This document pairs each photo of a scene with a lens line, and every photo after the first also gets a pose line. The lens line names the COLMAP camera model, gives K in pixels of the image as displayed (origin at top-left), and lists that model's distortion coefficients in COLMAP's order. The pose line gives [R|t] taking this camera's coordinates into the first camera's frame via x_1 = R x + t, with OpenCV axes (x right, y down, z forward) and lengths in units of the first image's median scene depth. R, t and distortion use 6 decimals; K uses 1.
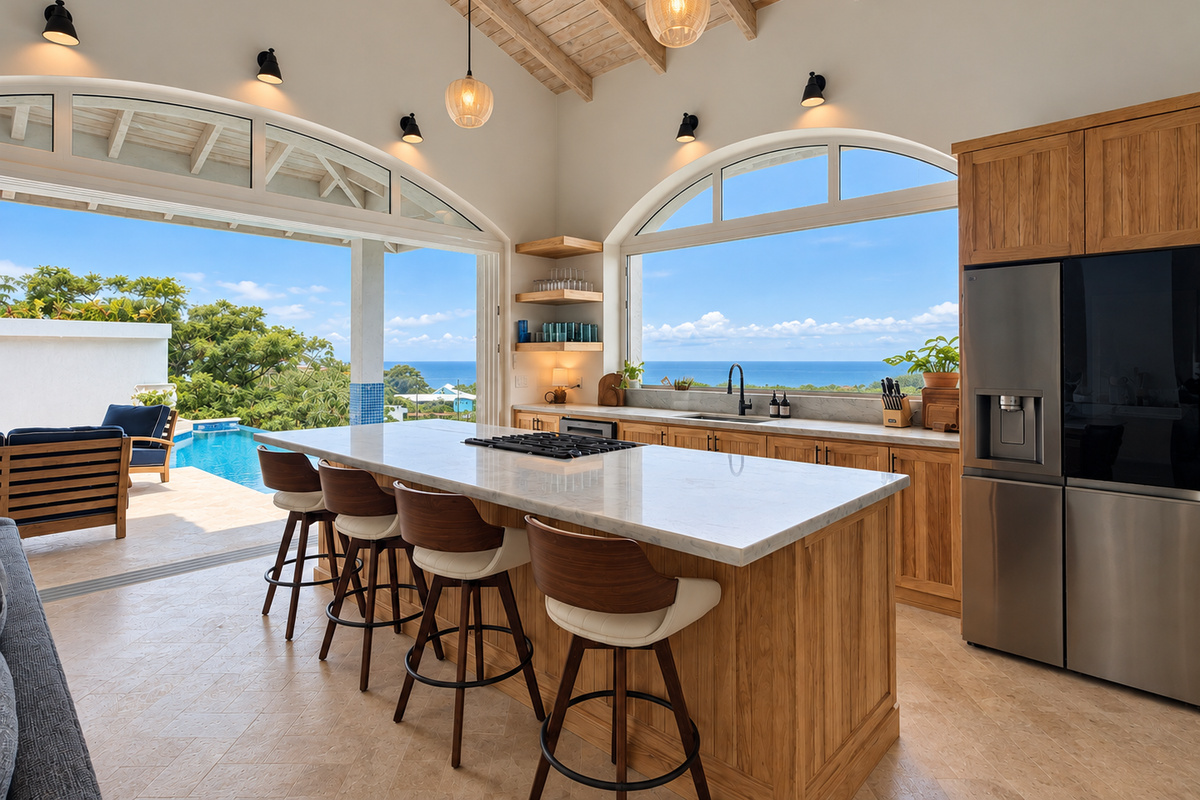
lens RADIAL K [[624.5, 0, 596.8], [0, 624.5, 361.1], [0, 0, 1]] dist [0.002264, -0.000837]
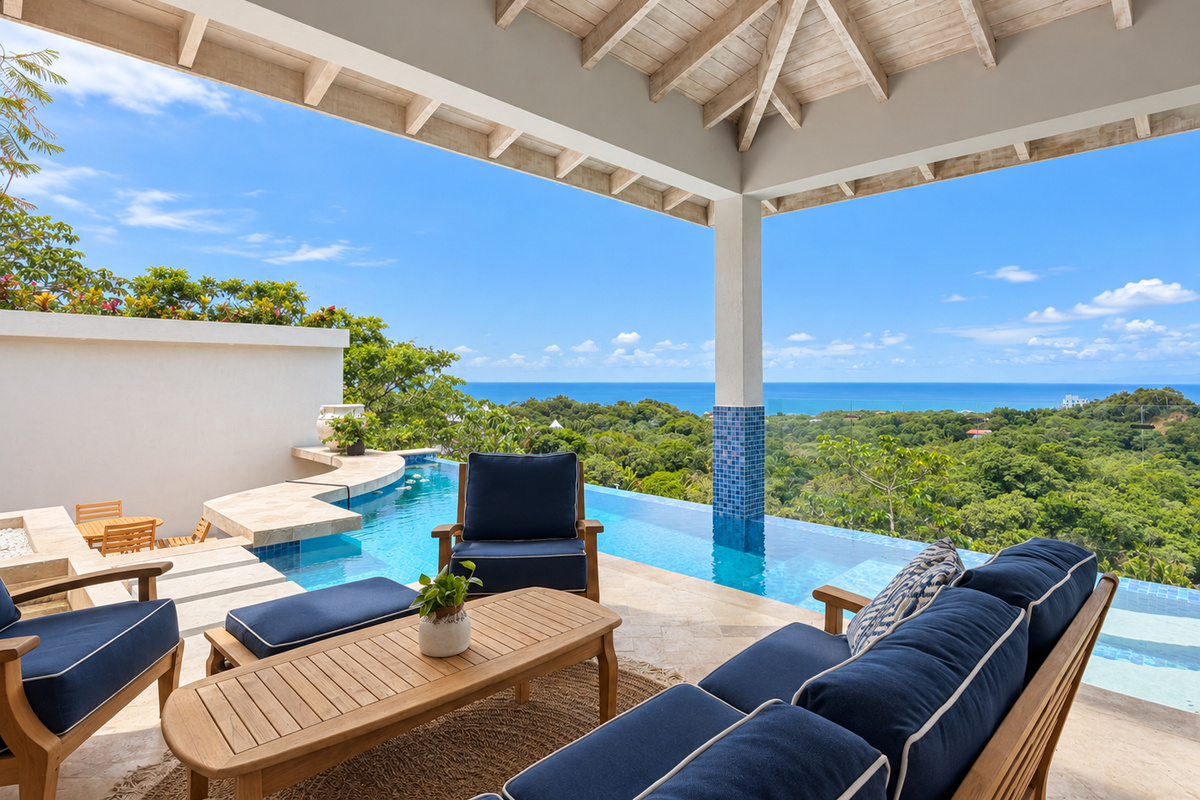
lens RADIAL K [[624.5, 0, 596.8], [0, 624.5, 361.1], [0, 0, 1]] dist [0.002264, -0.000837]
pose [[0.999268, 0.003757, -0.038083, -0.582512], [-0.005039, 0.999422, -0.033627, 0.010516], [0.037935, 0.033794, 0.998709, 0.386170]]
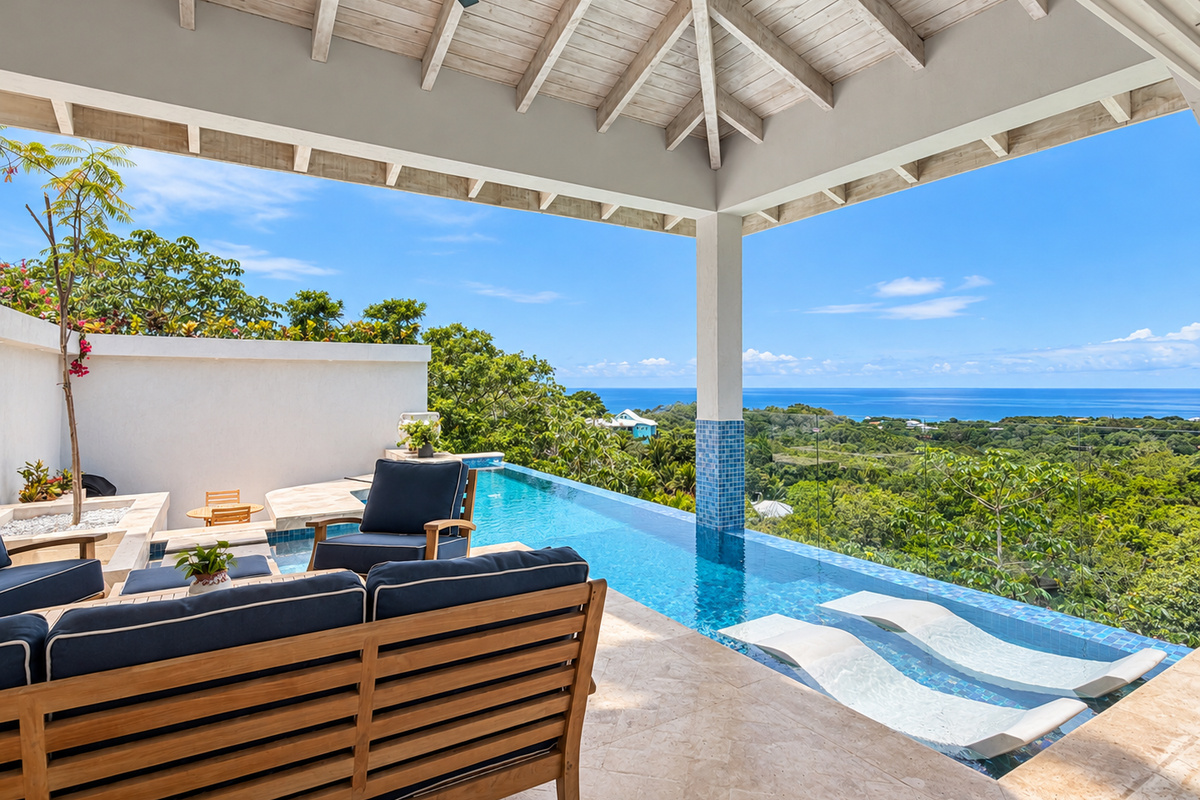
lens RADIAL K [[626.8, 0, 591.2], [0, 626.8, 380.8], [0, 0, 1]] dist [0.000923, 0.000020]
pose [[0.961768, -0.000438, -0.273866, -0.385368], [-0.001943, 0.999963, -0.008421, -0.001684], [0.273859, 0.008631, 0.961731, 0.363457]]
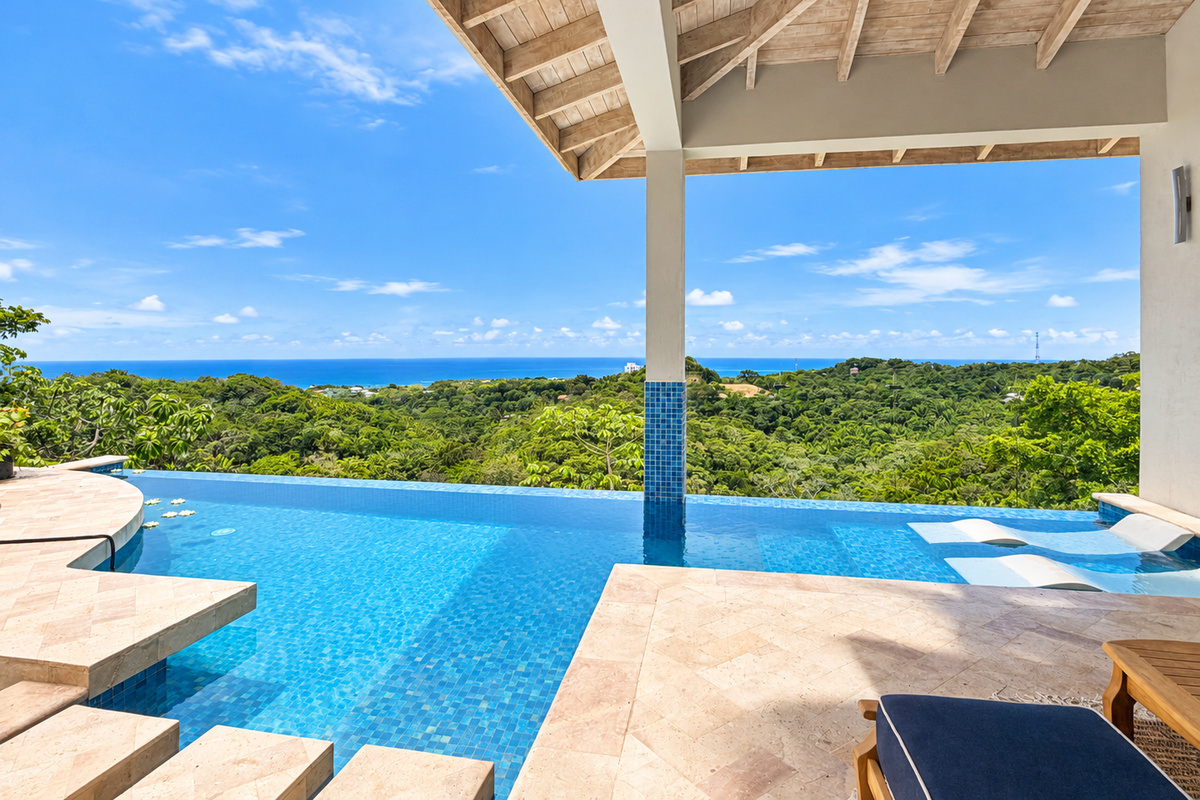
lens RADIAL K [[624.5, 0, 596.8], [0, 624.5, 361.1], [0, 0, 1]] dist [0.002264, -0.000837]
pose [[0.844548, -0.000614, 0.535480, -0.875133], [-0.004323, 0.999959, 0.007964, 0.011363], [-0.535463, -0.009040, 0.844510, 0.598055]]
